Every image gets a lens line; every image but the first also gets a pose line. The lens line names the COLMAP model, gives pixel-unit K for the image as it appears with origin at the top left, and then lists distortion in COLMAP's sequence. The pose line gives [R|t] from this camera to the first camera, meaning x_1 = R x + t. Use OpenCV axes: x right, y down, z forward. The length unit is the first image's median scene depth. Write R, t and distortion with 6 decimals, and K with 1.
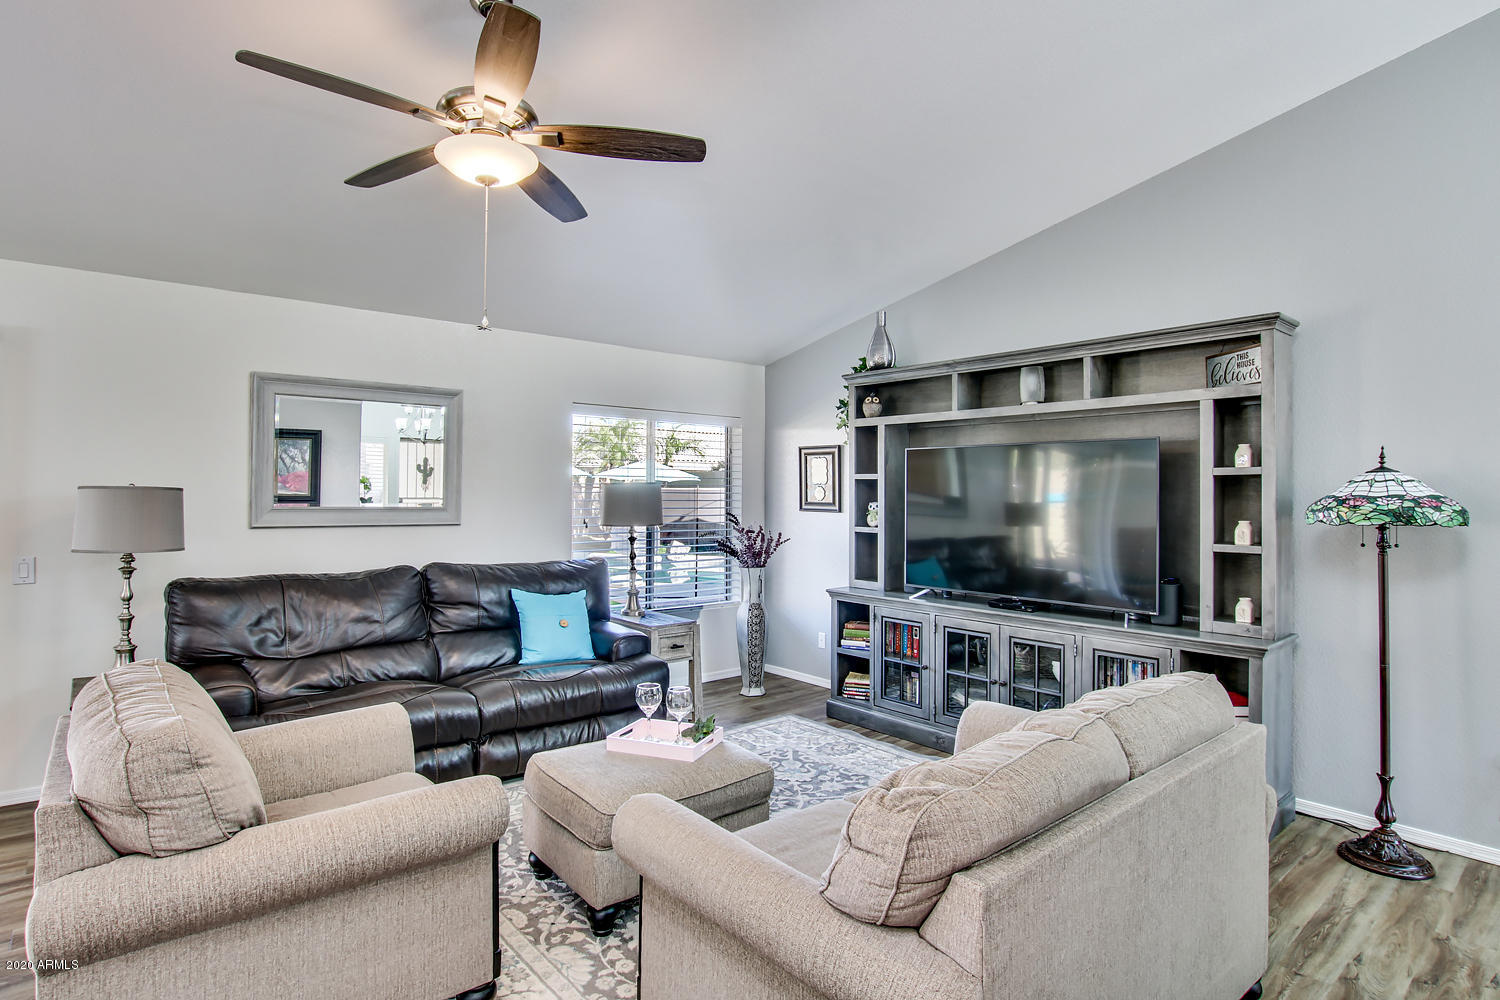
lens RADIAL K [[763.0, 0, 732.3], [0, 763.0, 497.0], [0, 0, 1]] dist [-0.028041, 0.000156]
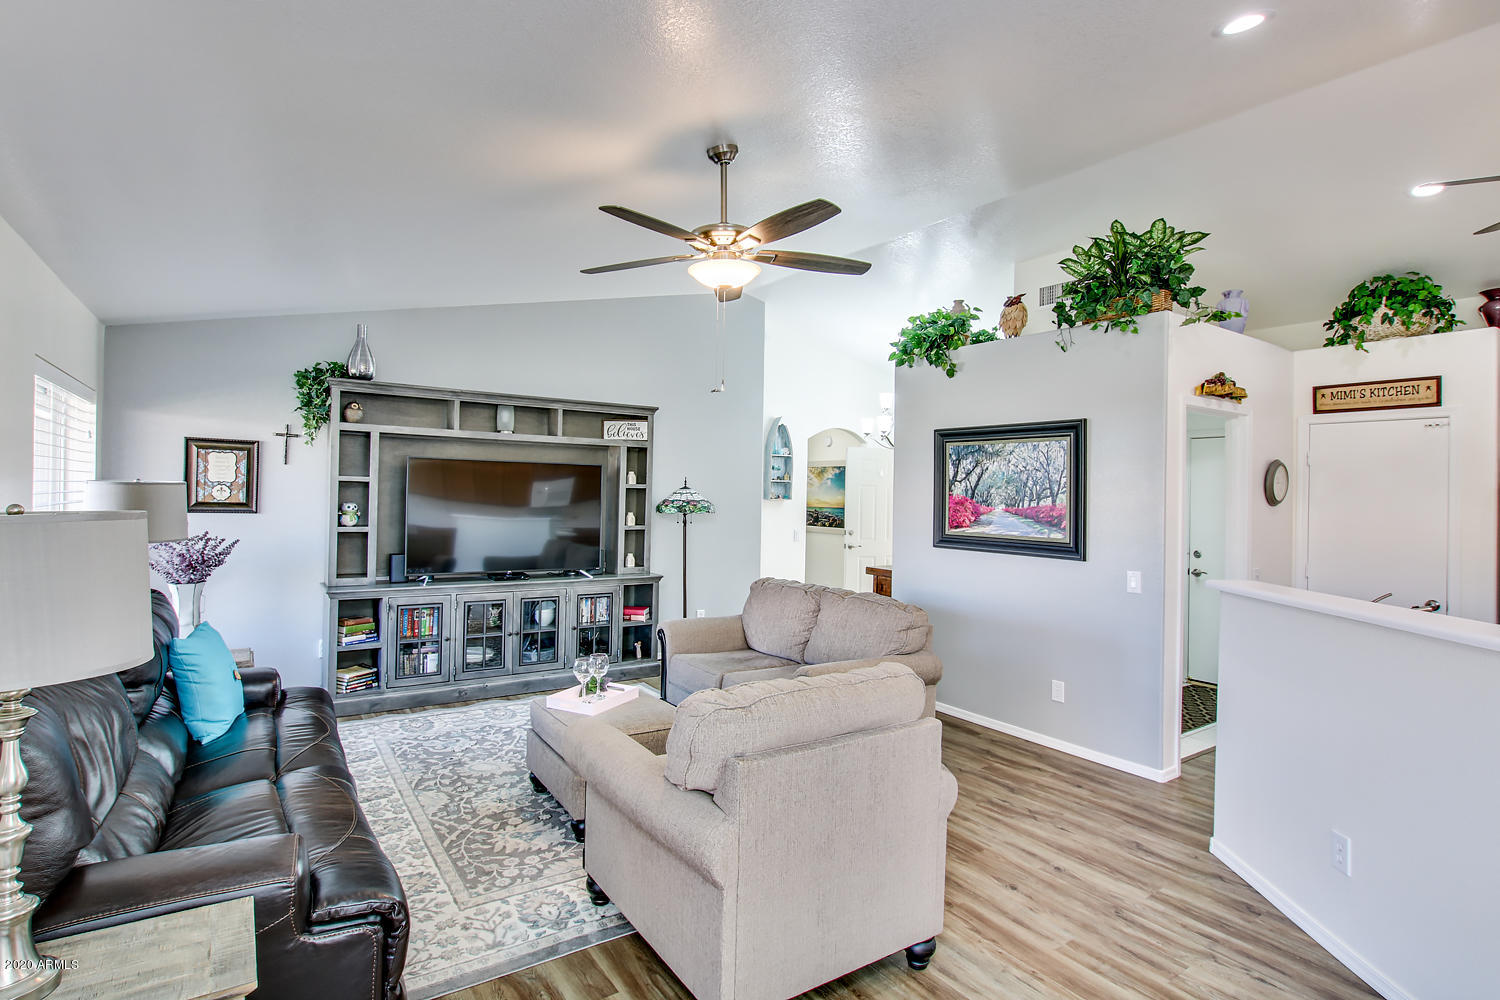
lens RADIAL K [[732.3, 0, 707.8], [0, 732.3, 492.7], [0, 0, 1]] dist [-0.018503, 0.000556]
pose [[0.144933, -0.003928, 0.989434, -0.848487], [-0.015568, 0.999859, 0.006250, -0.024611], [-0.989319, -0.016309, 0.144851, 0.422964]]
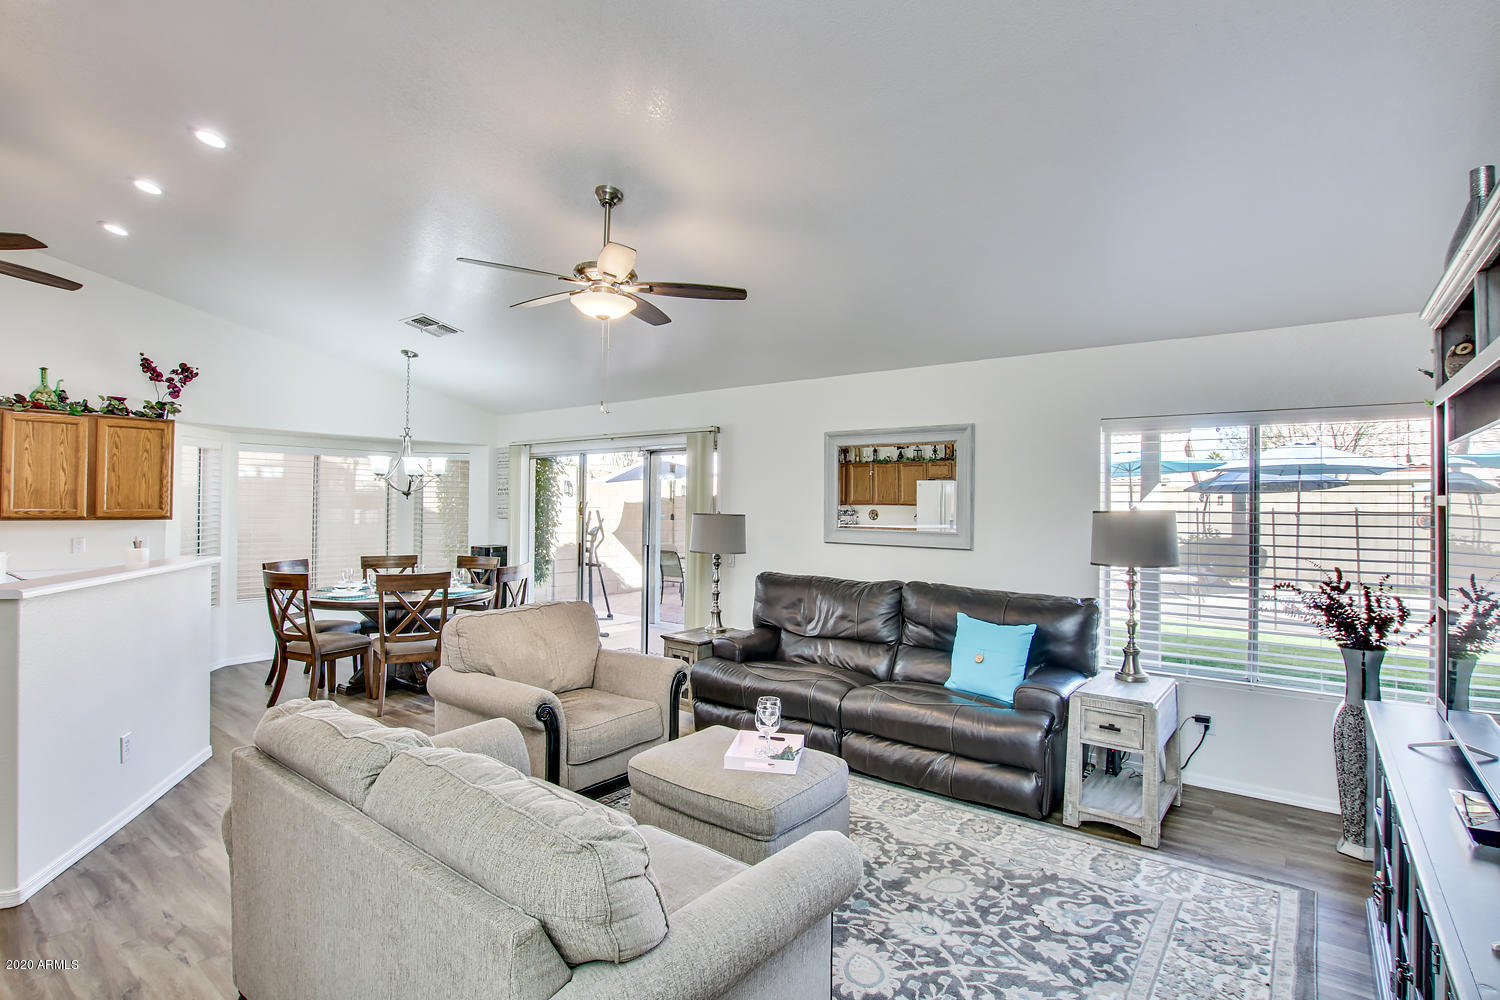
lens RADIAL K [[724.0, 0, 746.2], [0, 724.0, 514.0], [0, 0, 1]] dist [-0.034107, -0.000812]
pose [[0.205105, 0.000043, -0.978740, 0.606680], [-0.011477, 0.999931, -0.002362, -0.010238], [0.978673, 0.011718, 0.205092, 0.505395]]
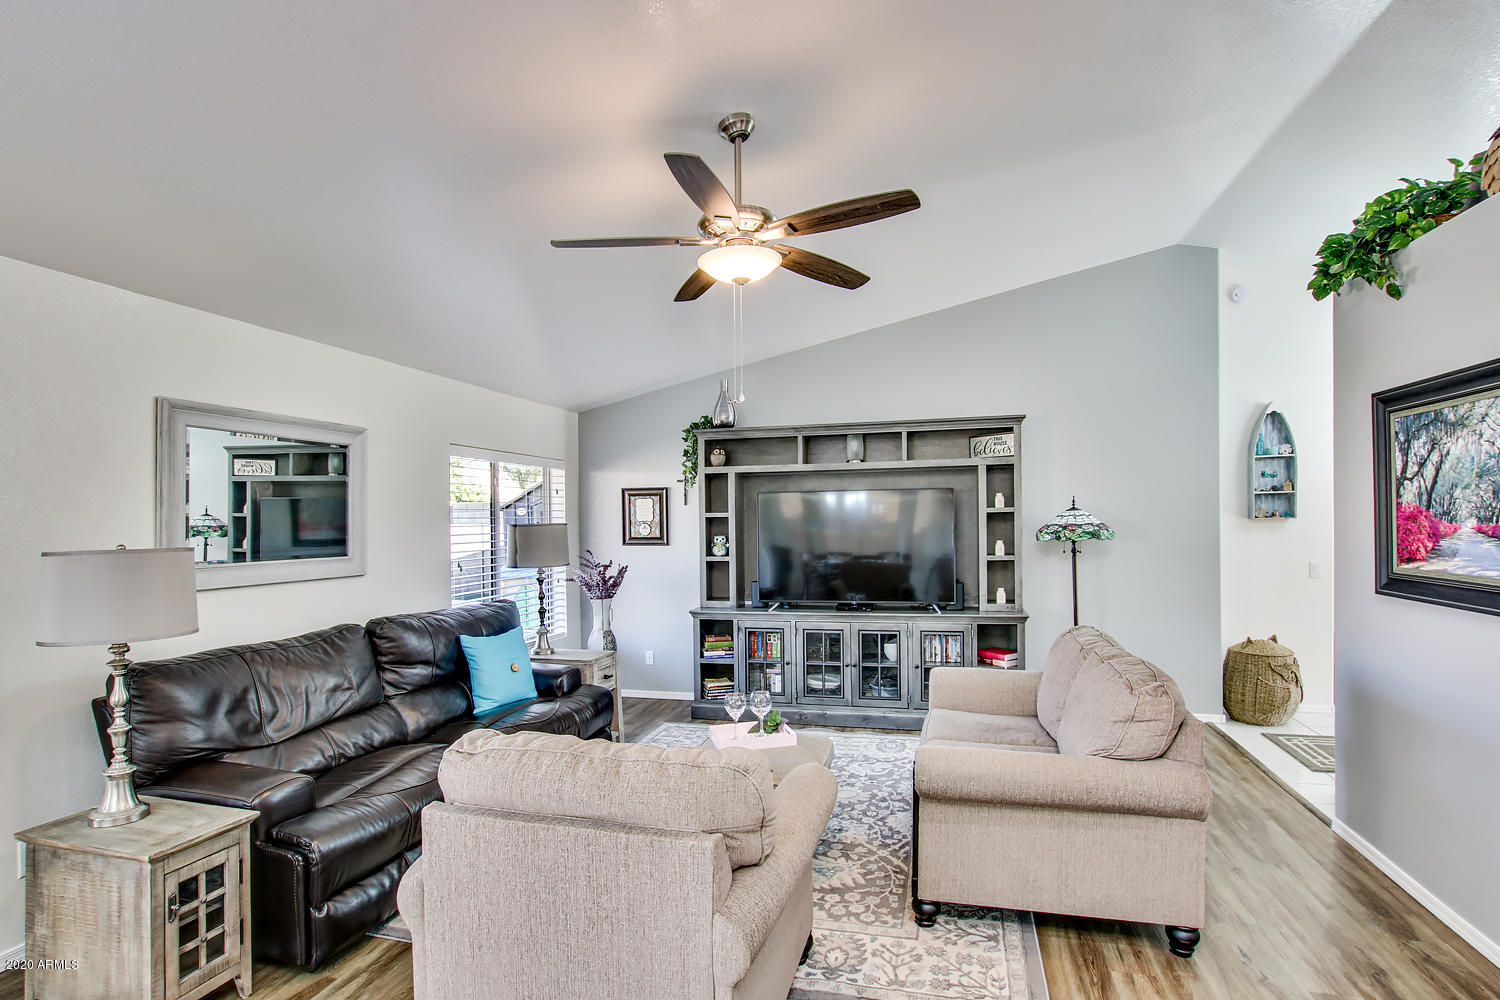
lens RADIAL K [[722.8, 0, 760.3], [0, 722.8, 524.8], [0, 0, 1]] dist [-0.027700, 0.000047]
pose [[0.816007, -0.024671, 0.577515, -0.489175], [0.025206, 0.999657, 0.007089, -0.020062], [-0.577492, 0.008772, 0.816350, 0.025351]]
